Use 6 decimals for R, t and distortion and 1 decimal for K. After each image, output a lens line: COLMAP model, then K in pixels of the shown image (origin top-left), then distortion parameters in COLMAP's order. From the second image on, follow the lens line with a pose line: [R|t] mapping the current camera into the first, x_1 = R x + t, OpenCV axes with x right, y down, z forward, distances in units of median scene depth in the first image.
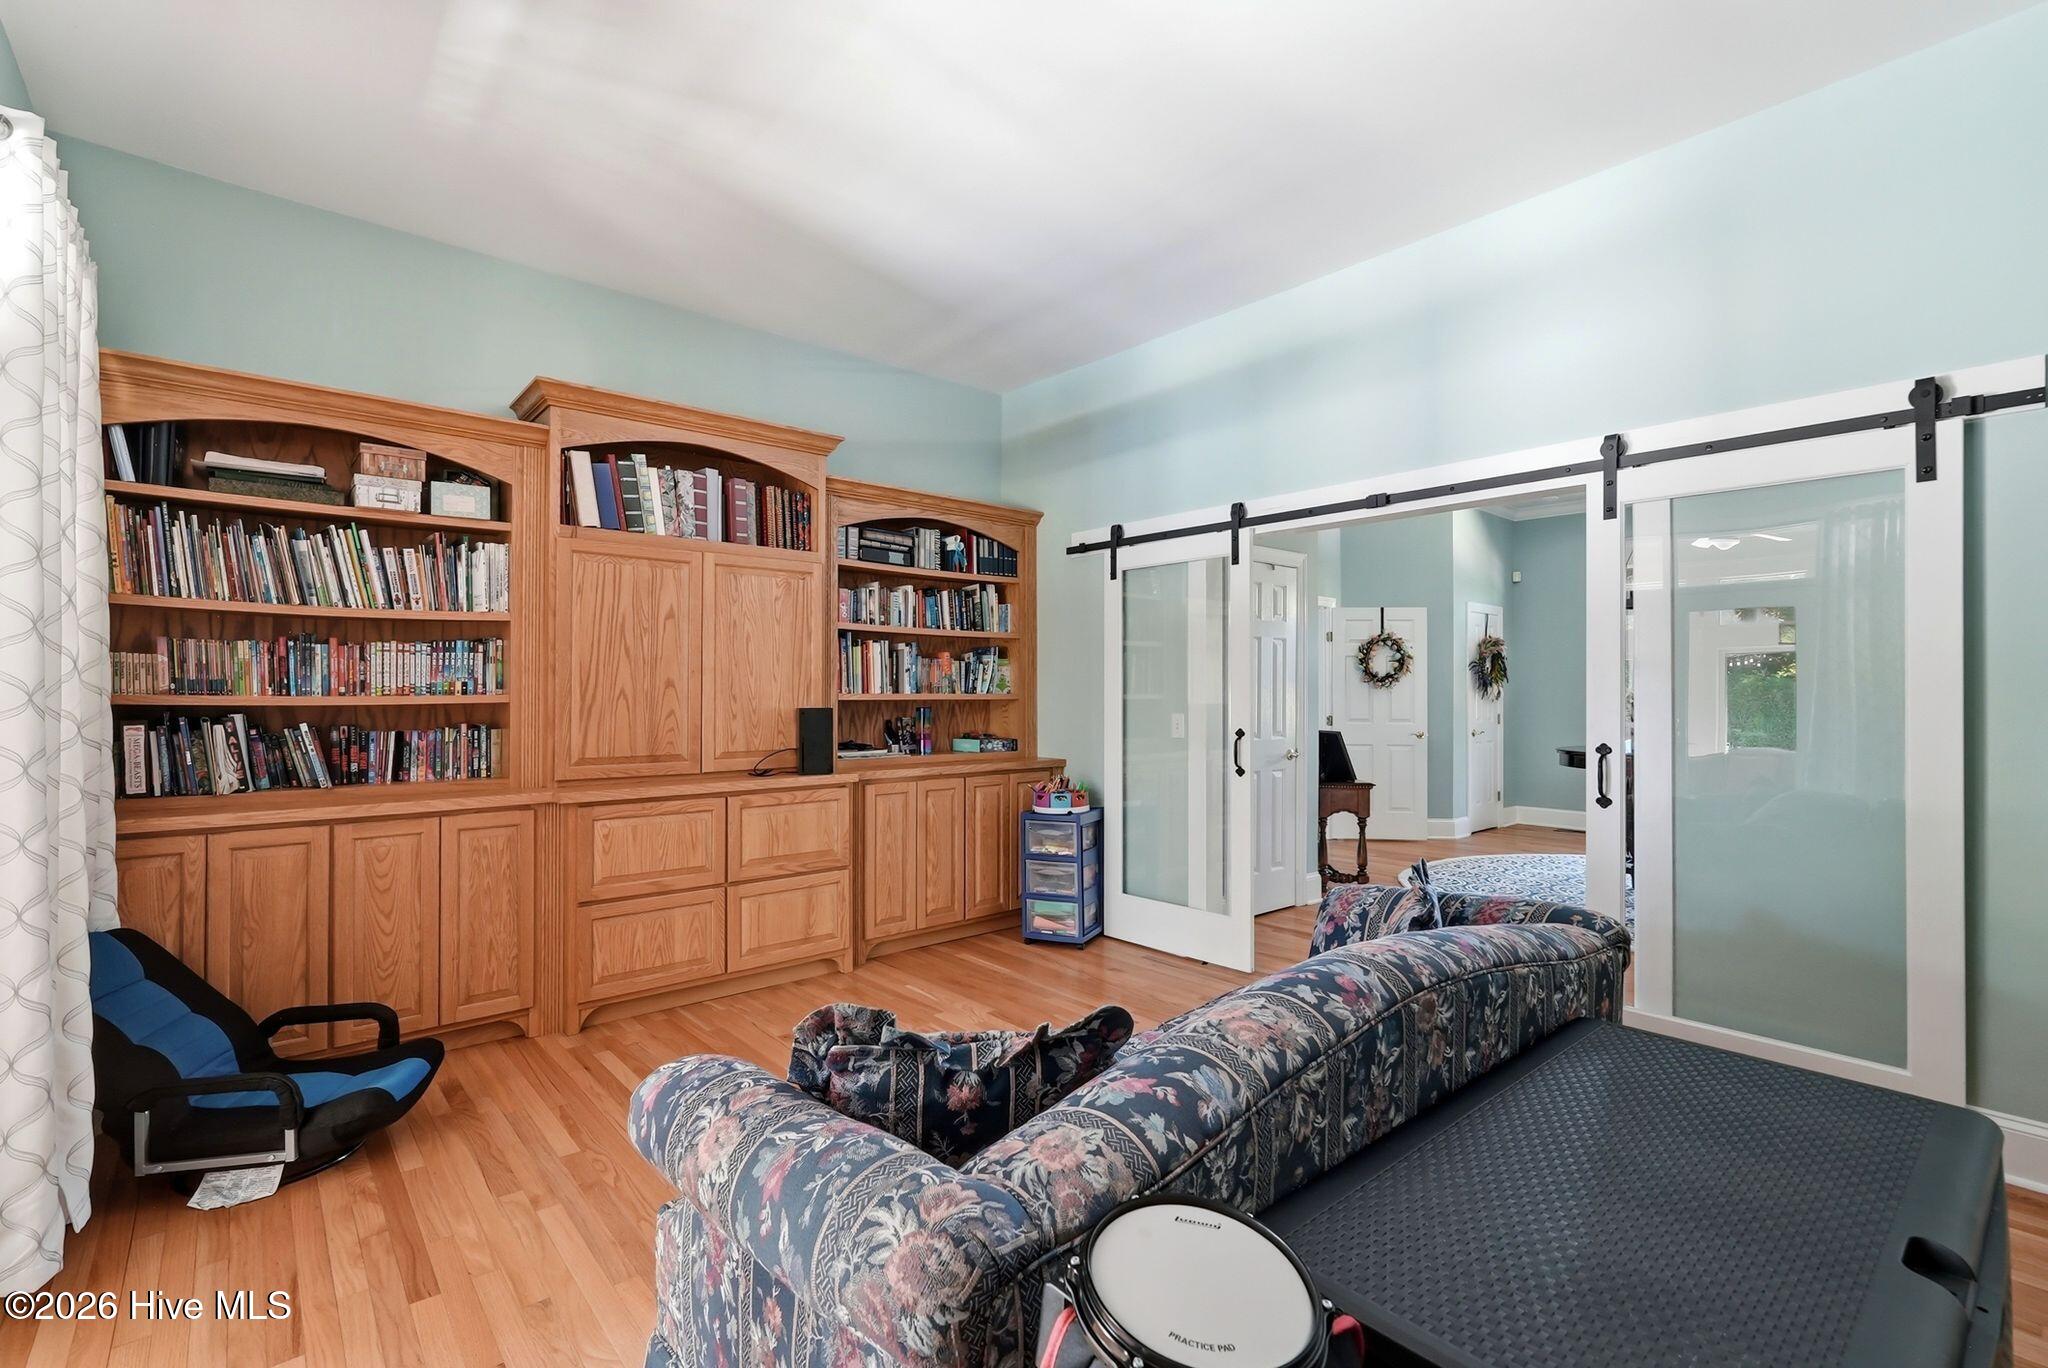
lens RADIAL K [[928.9, 0, 1022.1], [0, 928.9, 682.4], [0, 0, 1]] dist [-0.003351, 0.000540]
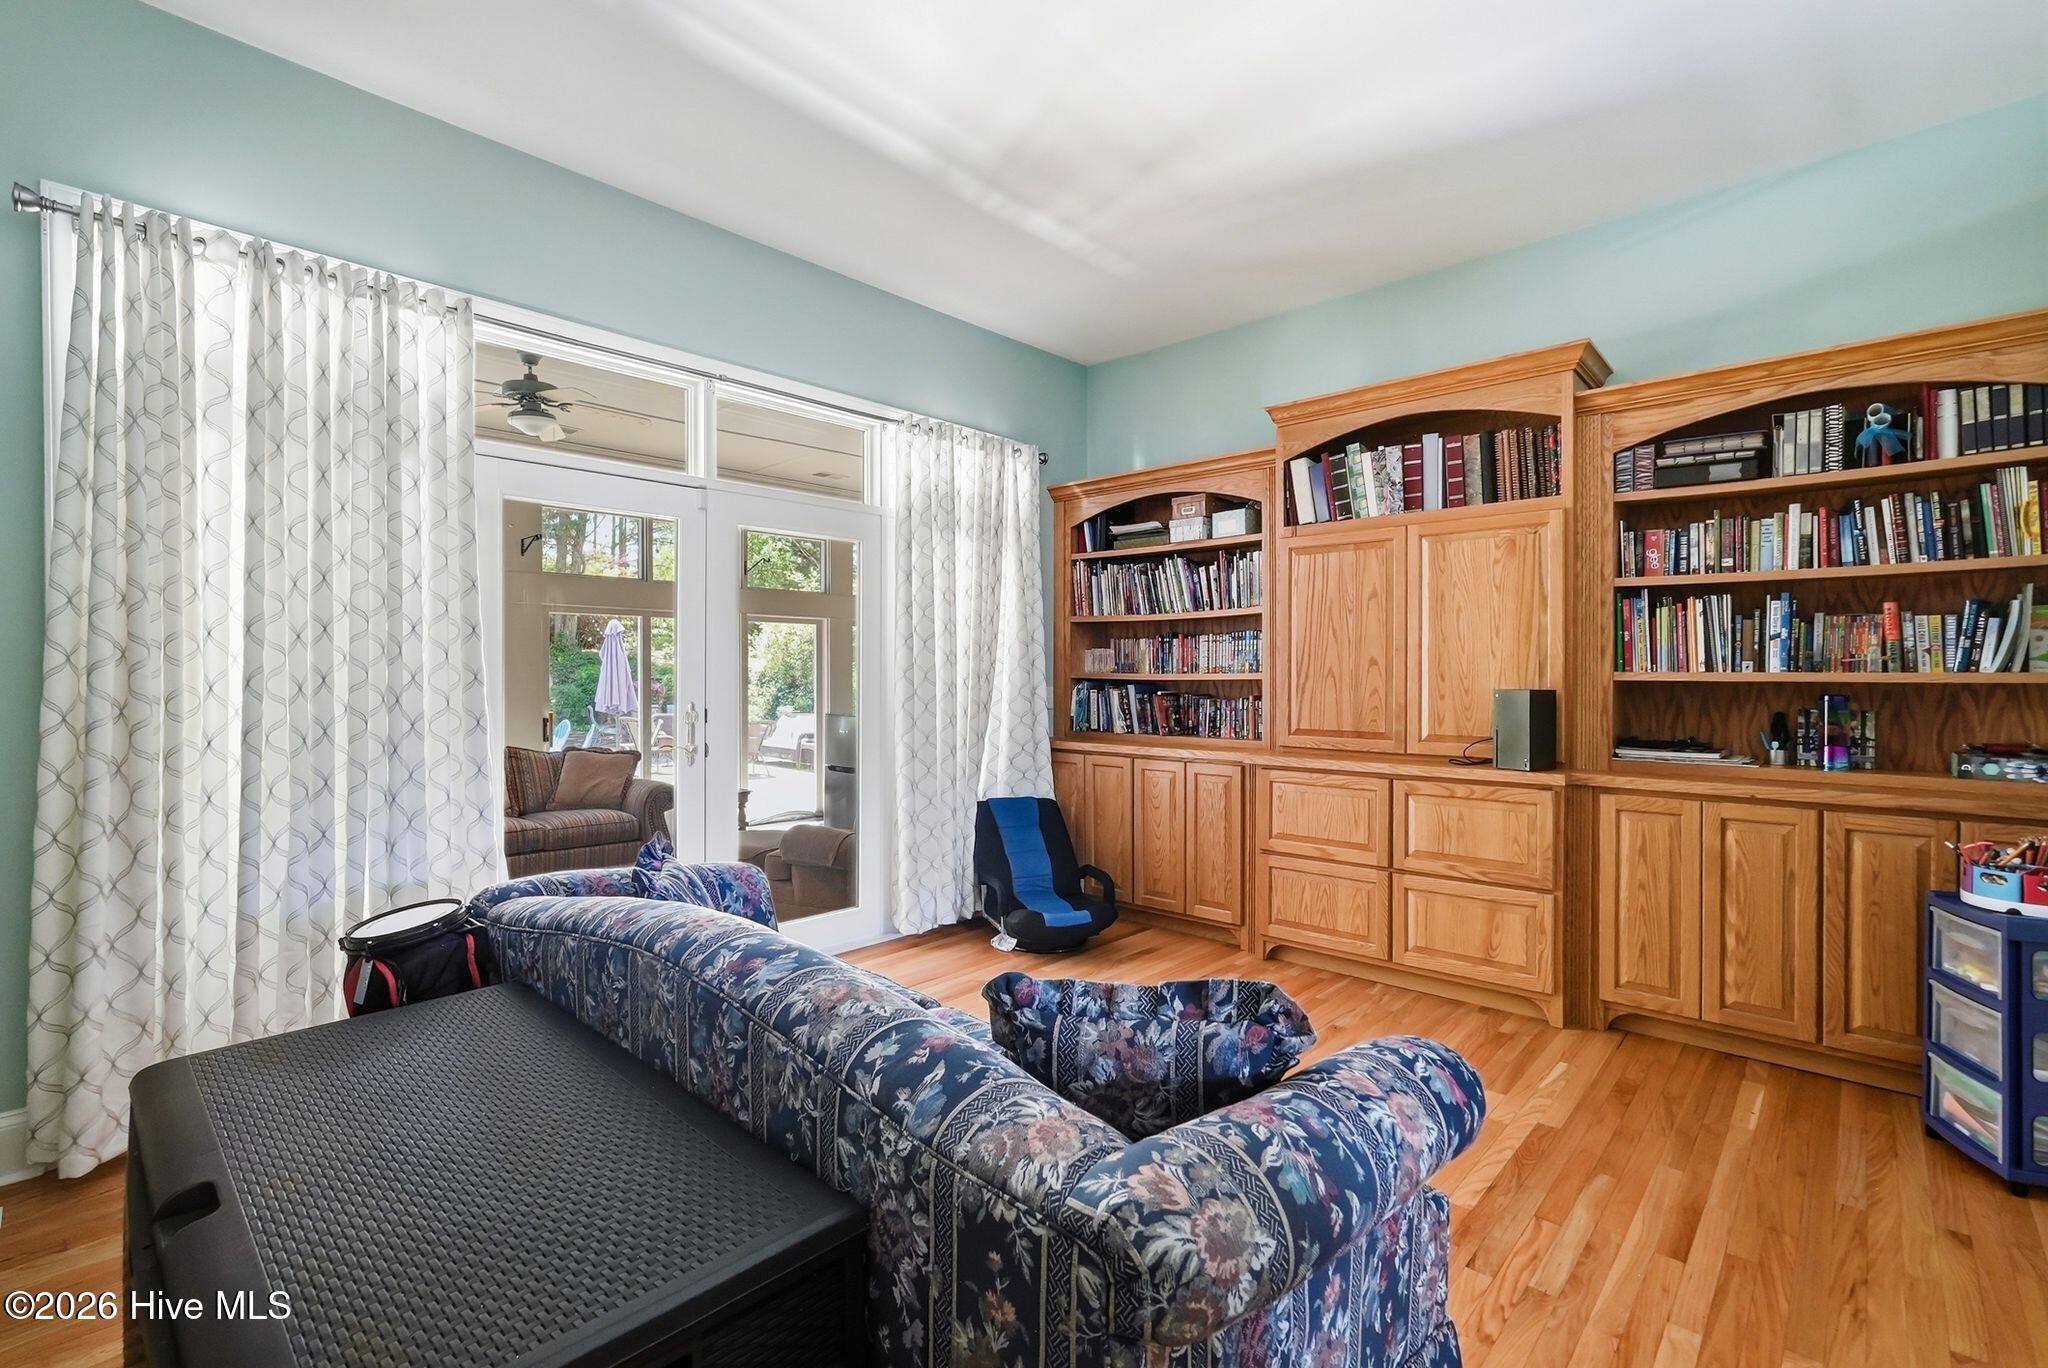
lens RADIAL K [[928.9, 0, 1019.9], [0, 928.9, 671.8], [0, 0, 1]] dist [-0.003351, 0.000540]
pose [[0.106847, 0.000473, -0.994275, 0.589992], [0.012007, 0.999926, 0.001766, 0.005251], [0.994203, -0.012127, 0.106833, 0.507900]]
